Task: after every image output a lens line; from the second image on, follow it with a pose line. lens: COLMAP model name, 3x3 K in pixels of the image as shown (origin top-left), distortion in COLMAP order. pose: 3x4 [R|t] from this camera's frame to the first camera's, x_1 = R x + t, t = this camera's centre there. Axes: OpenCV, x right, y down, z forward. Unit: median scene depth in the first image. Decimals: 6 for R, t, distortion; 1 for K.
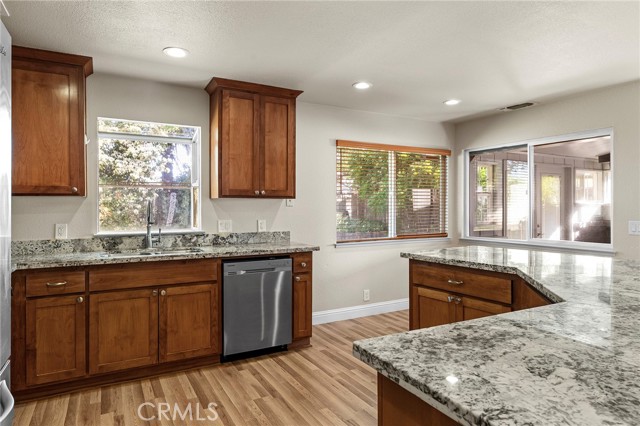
lens RADIAL K [[386.9, 0, 321.2], [0, 386.9, 207.1], [0, 0, 1]] dist [-0.000076, 0.001239]
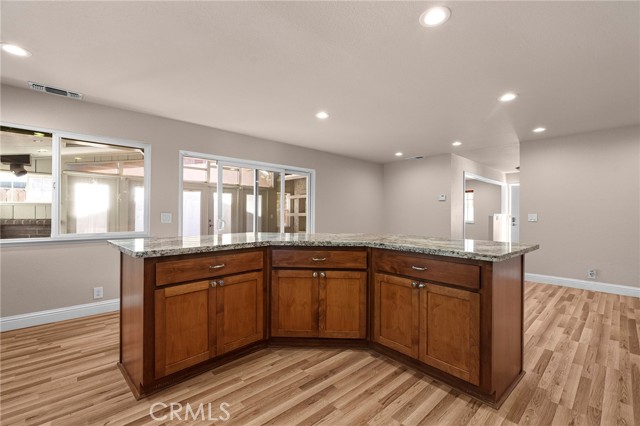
lens RADIAL K [[282.9, 0, 317.0], [0, 282.9, 210.8], [0, 0, 1]] dist [-0.004264, 0.000241]
pose [[-0.232151, 0.011451, 0.972612, -0.334238], [-0.003420, 0.999915, -0.012589, 0.035457], [-0.972674, -0.006249, -0.232093, 0.649541]]
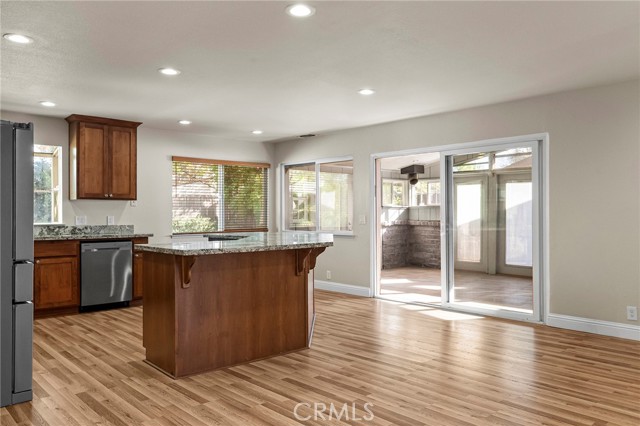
lens RADIAL K [[486.3, 0, 322.7], [0, 486.3, 213.8], [0, 0, 1]] dist [-0.001274, 0.000147]
pose [[0.971971, -0.000779, 0.235098, 0.173915], [0.001390, 0.999996, -0.002433, 0.032375], [-0.235095, 0.002691, 0.971969, -0.857381]]
